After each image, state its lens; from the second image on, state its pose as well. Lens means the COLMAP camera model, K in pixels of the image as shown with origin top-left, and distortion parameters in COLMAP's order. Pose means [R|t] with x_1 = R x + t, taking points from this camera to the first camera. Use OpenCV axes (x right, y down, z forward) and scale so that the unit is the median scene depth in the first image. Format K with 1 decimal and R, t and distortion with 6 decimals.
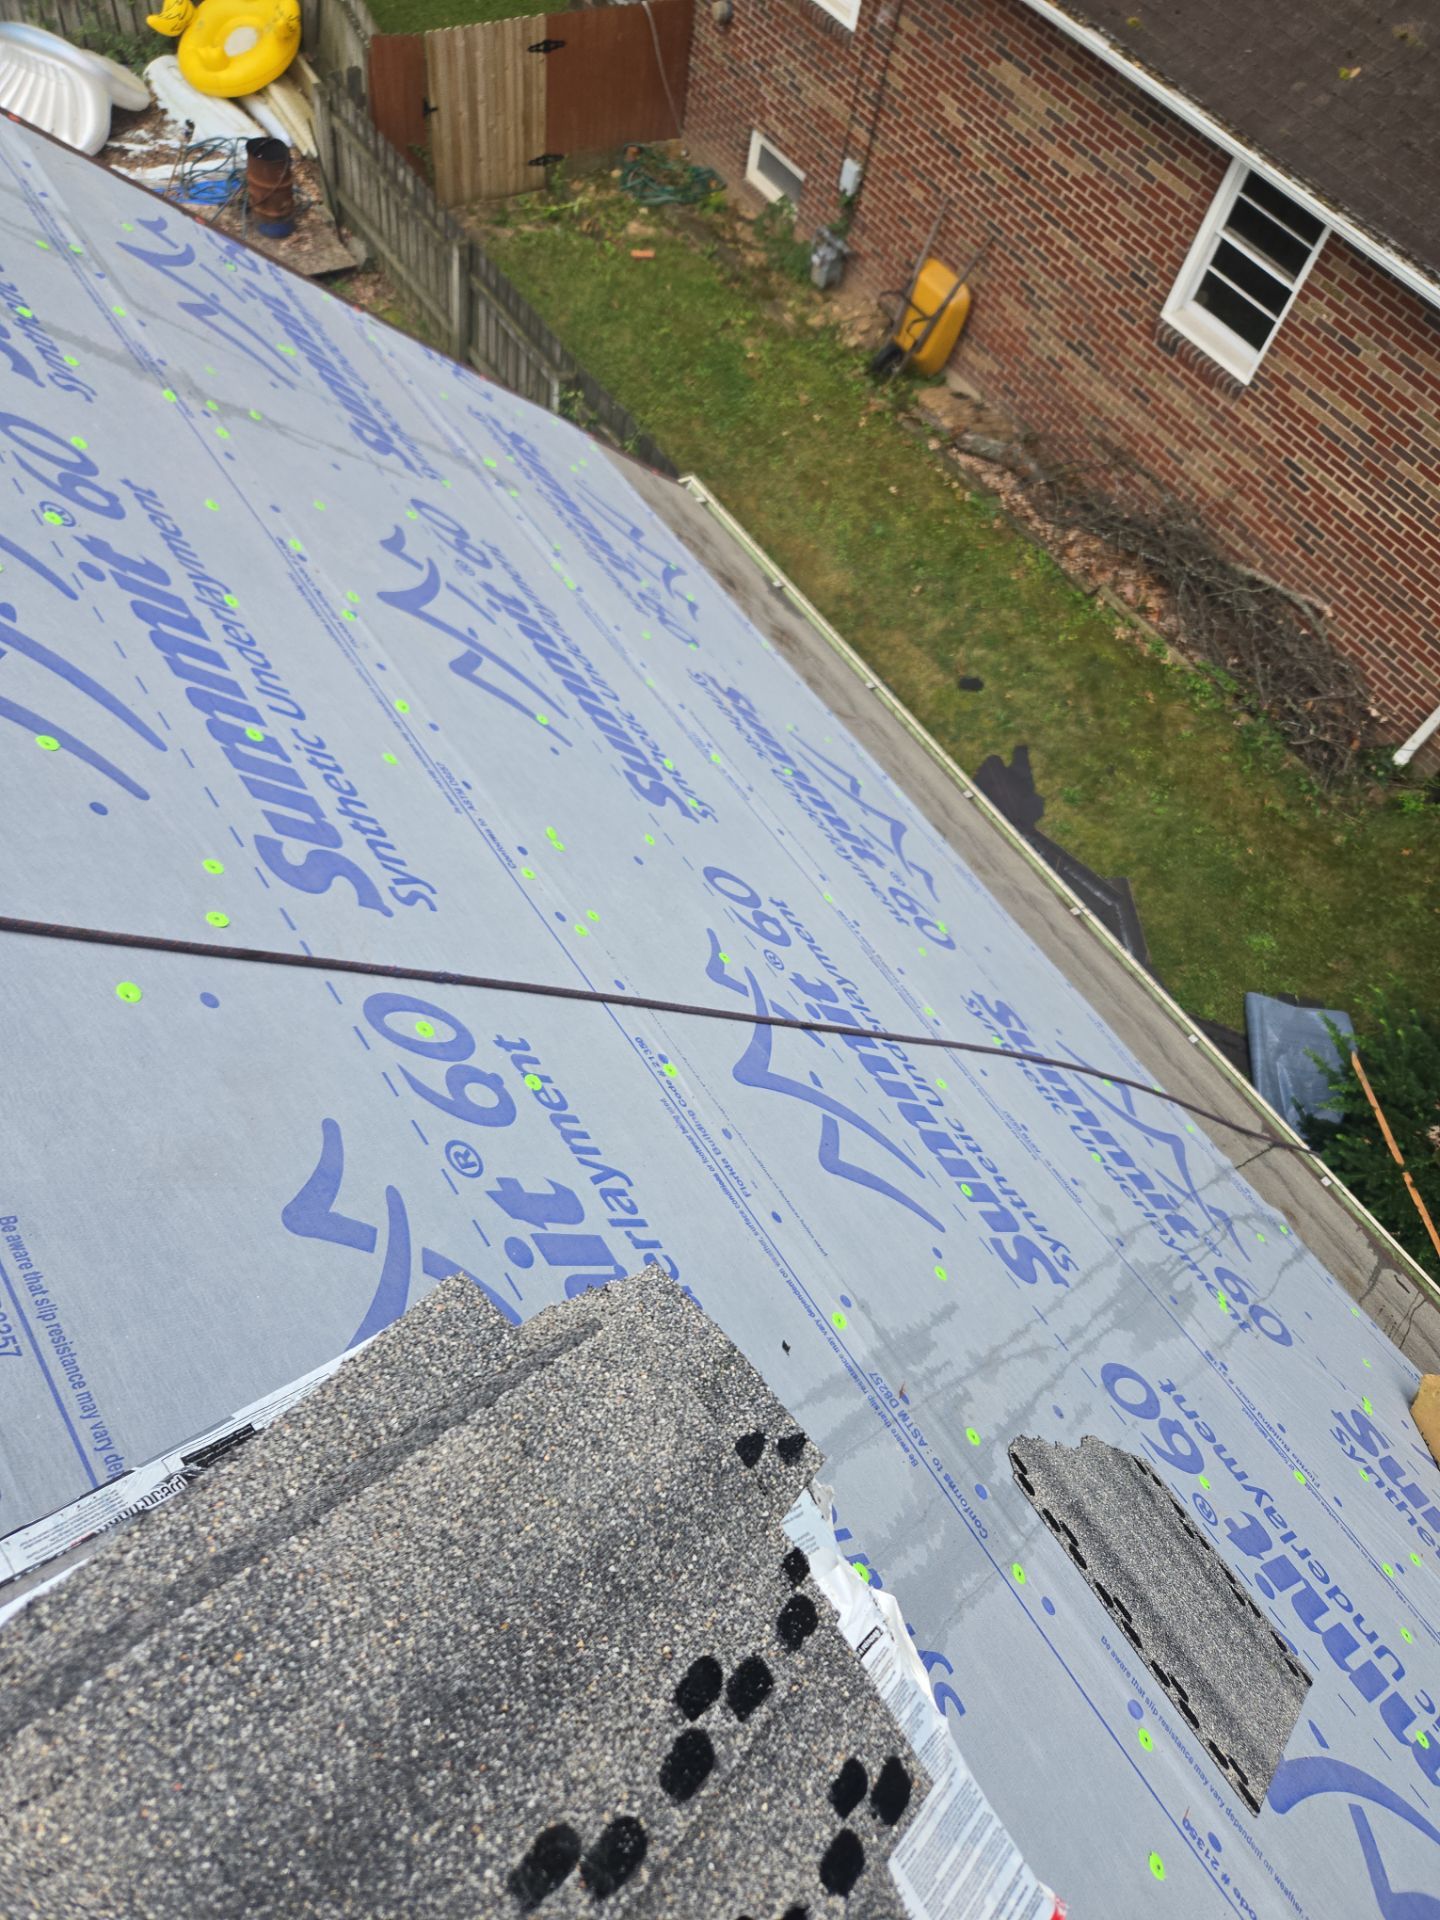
lens RADIAL K [[1324.4, 0, 720.8], [0, 1324.4, 992.0], [0, 0, 1]] dist [0.083749, -0.057758]
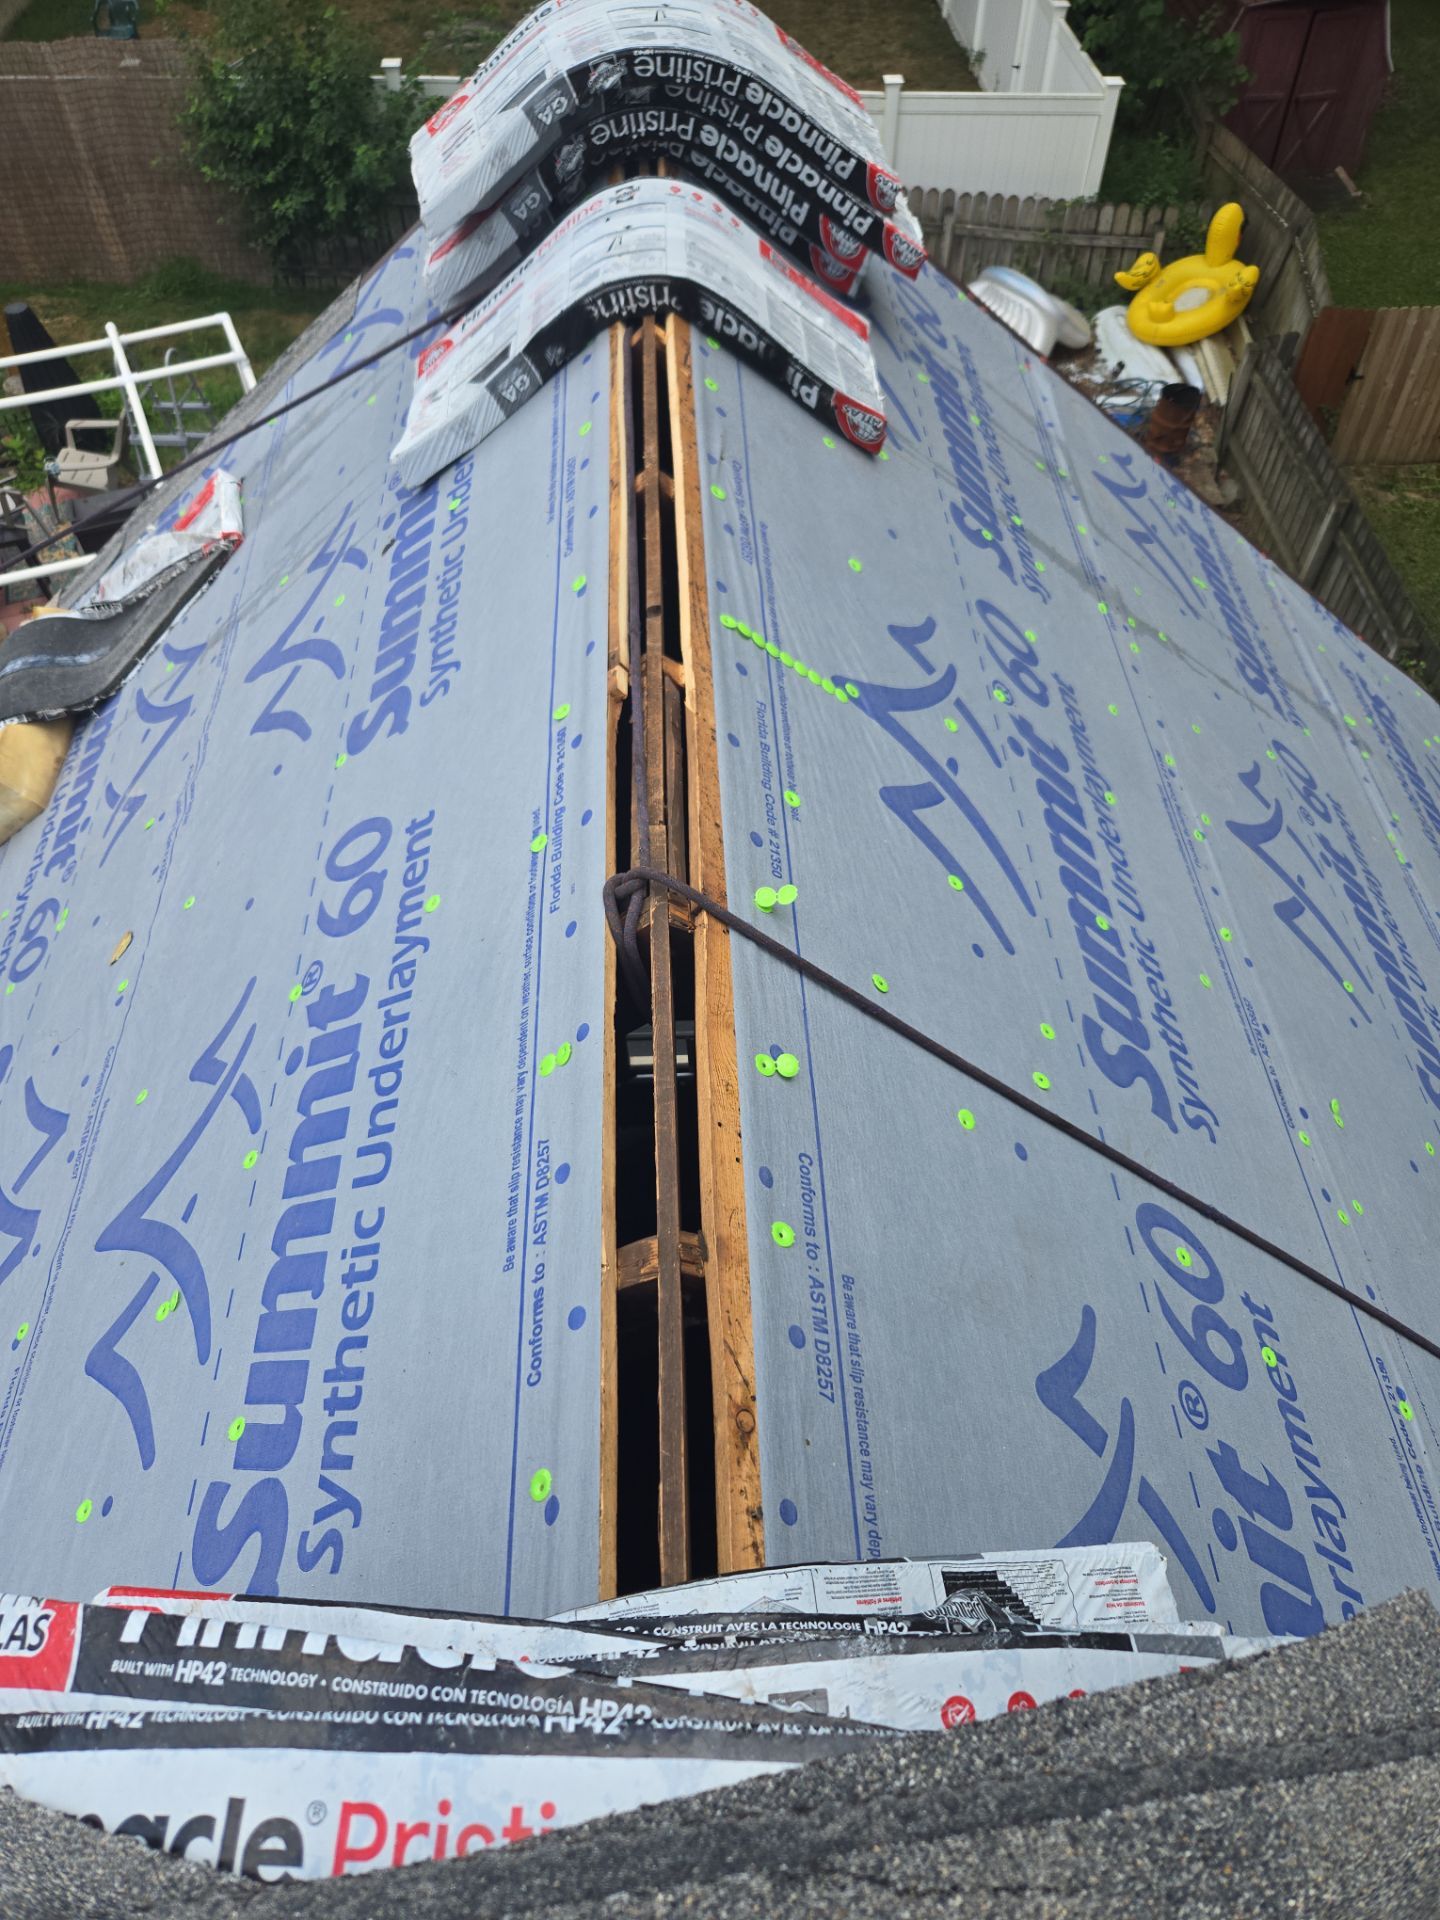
lens RADIAL K [[1324.4, 0, 720.8], [0, 1324.4, 992.0], [0, 0, 1]] dist [0.083749, -0.057758]
pose [[0.829332, 0.335521, -0.446804, -0.108721], [-0.393059, 0.918655, -0.039723, 0.018569], [0.397131, 0.208564, 0.893750, -0.050832]]
